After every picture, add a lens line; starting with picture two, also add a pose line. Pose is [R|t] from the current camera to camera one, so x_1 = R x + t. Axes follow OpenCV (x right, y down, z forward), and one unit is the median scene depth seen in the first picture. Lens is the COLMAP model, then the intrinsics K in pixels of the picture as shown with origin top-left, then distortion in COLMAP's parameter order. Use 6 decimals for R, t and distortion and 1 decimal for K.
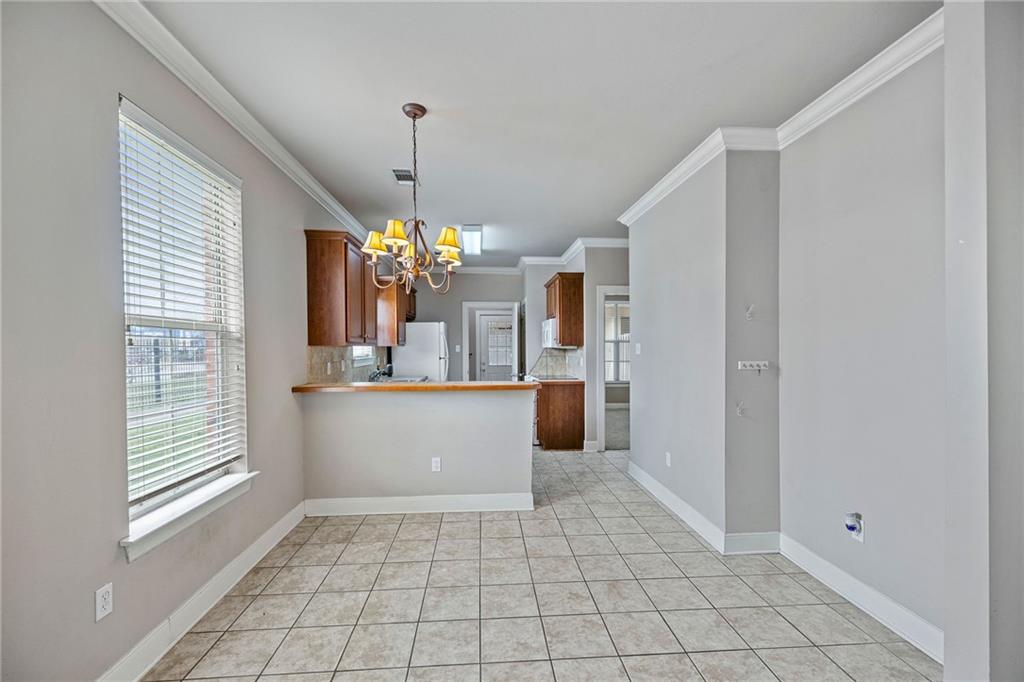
lens RADIAL K [[430.3, 0, 510.8], [0, 430.3, 351.2], [0, 0, 1]] dist [-0.001875, -0.001138]
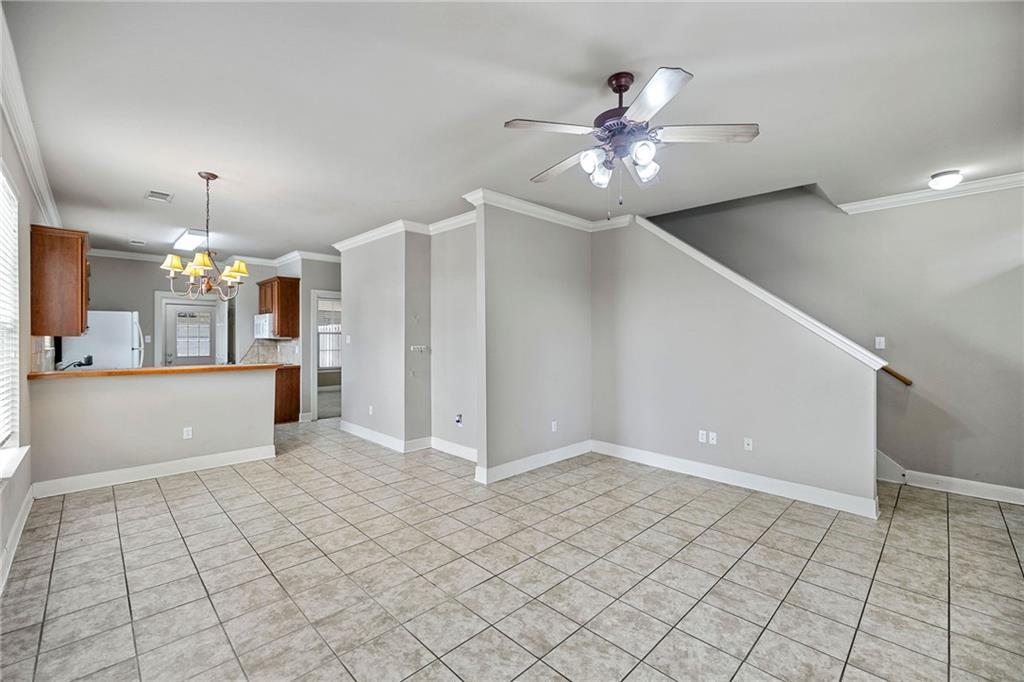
lens RADIAL K [[430.3, 0, 511.4], [0, 430.3, 336.2], [0, 0, 1]] dist [-0.001875, -0.001138]
pose [[0.762794, 0.006240, 0.646611, -0.256044], [0.003094, 0.999907, -0.013300, 0.005473], [-0.646634, 0.012146, 0.762704, -0.522311]]
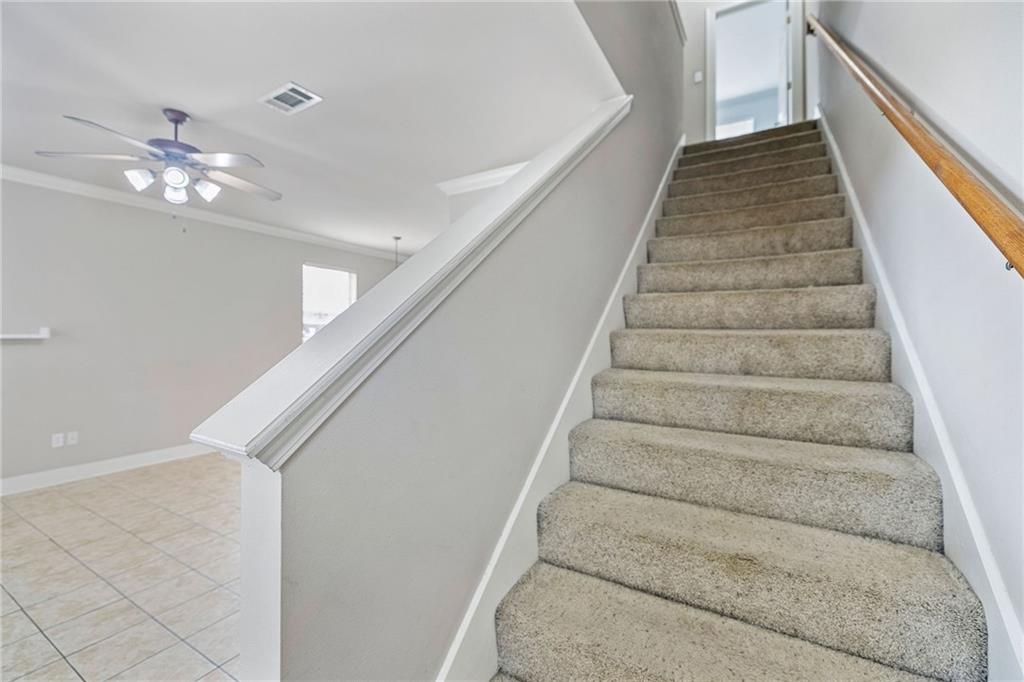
lens RADIAL K [[430.3, 0, 512.3], [0, 430.3, 329.1], [0, 0, 1]] dist [-0.001875, -0.001138]
pose [[0.826909, -0.002332, -0.562331, 1.148524], [-0.013125, 0.999639, -0.023447, 0.006113], [0.562183, 0.026769, 0.826580, -0.425639]]
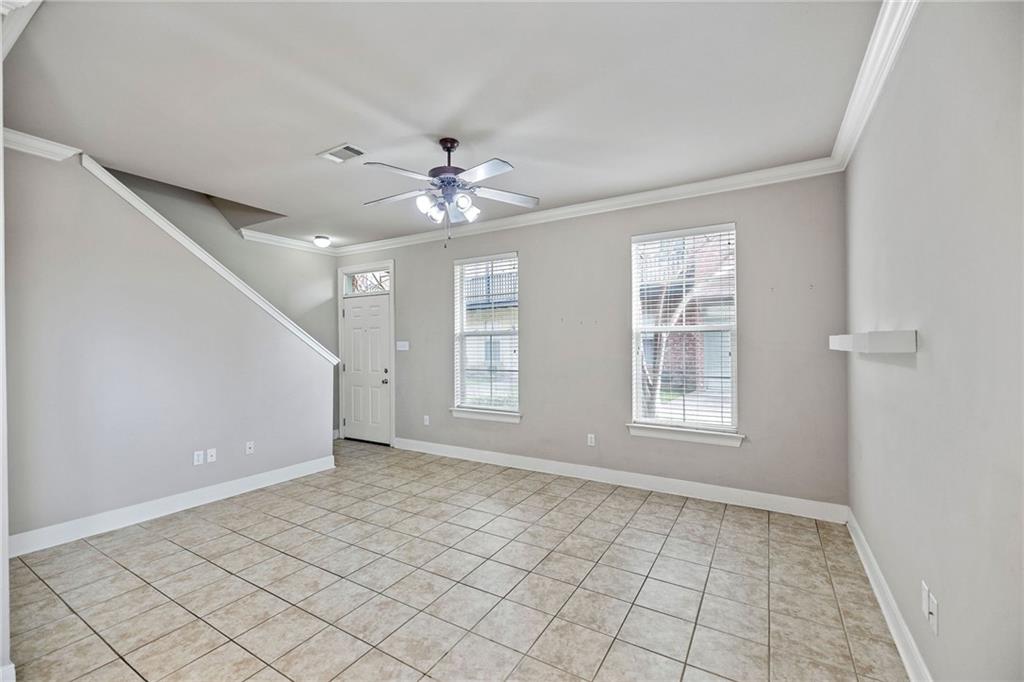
lens RADIAL K [[430.3, 0, 511.8], [0, 430.3, 337.2], [0, 0, 1]] dist [-0.001875, -0.001138]
pose [[-0.816801, 0.013788, 0.576755, -0.290380], [0.014711, 0.999887, -0.003070, -0.005998], [-0.576732, 0.005977, -0.816912, 0.435988]]
